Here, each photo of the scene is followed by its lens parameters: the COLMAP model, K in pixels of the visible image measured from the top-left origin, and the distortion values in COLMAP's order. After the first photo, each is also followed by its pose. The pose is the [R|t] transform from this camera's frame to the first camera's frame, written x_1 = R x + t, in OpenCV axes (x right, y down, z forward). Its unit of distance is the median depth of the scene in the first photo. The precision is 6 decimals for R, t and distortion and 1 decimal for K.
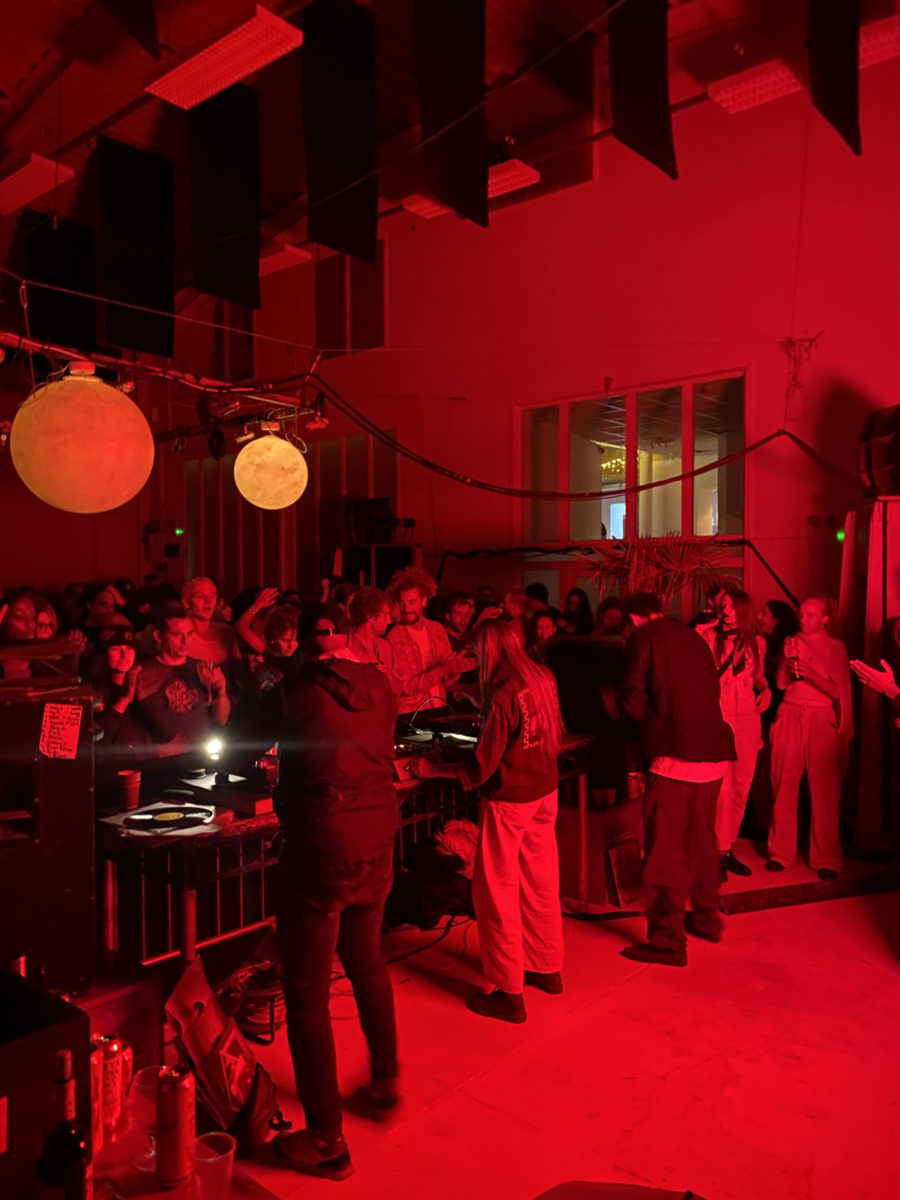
lens RADIAL K [[927.4, 0, 446.2], [0, 927.4, 611.6], [0, 0, 1]] dist [0.035031, -0.043015]
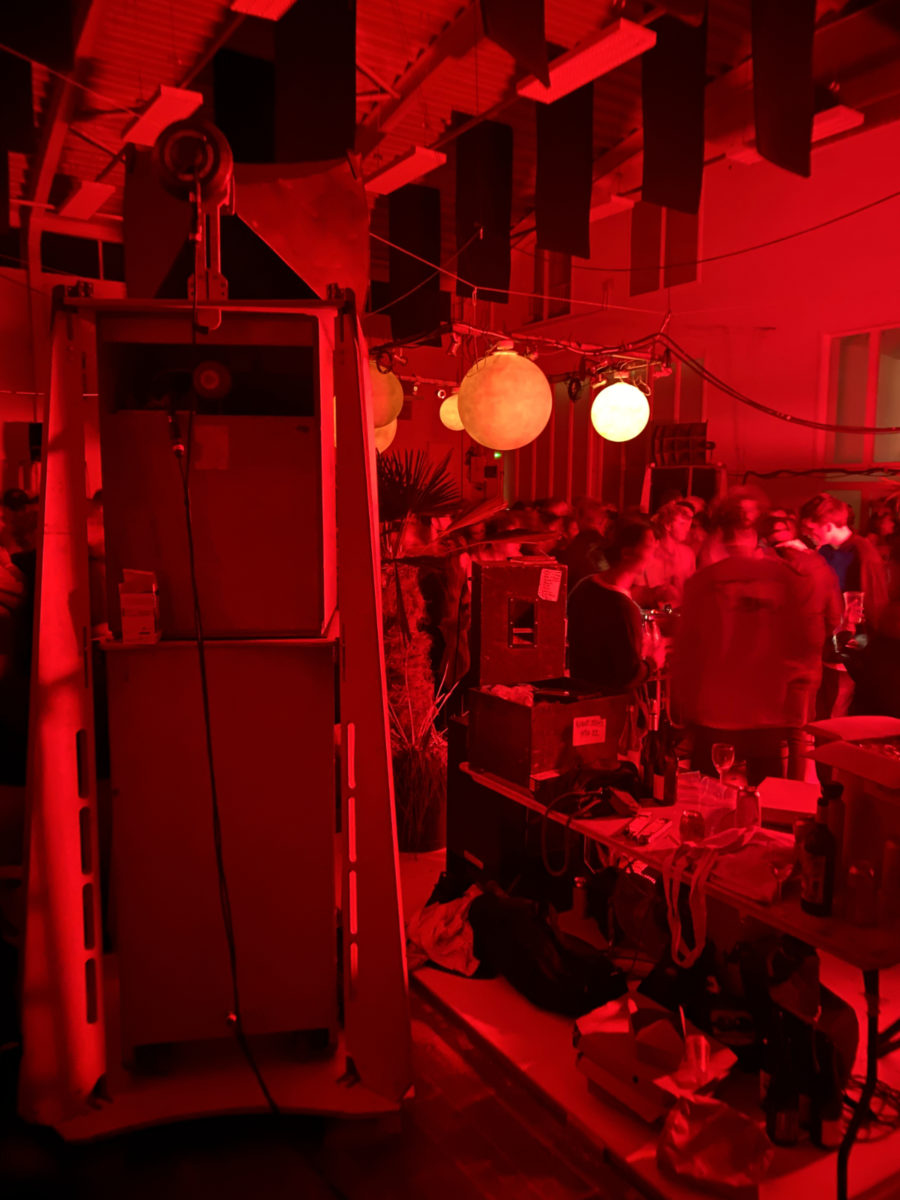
lens RADIAL K [[927.4, 0, 448.1], [0, 927.4, 614.2], [0, 0, 1]] dist [0.035031, -0.043015]
pose [[0.959099, 0.041860, -0.279957, -0.048060], [-0.016574, 0.995613, 0.092088, 0.011871], [0.282584, -0.083681, 0.955586, -0.304020]]
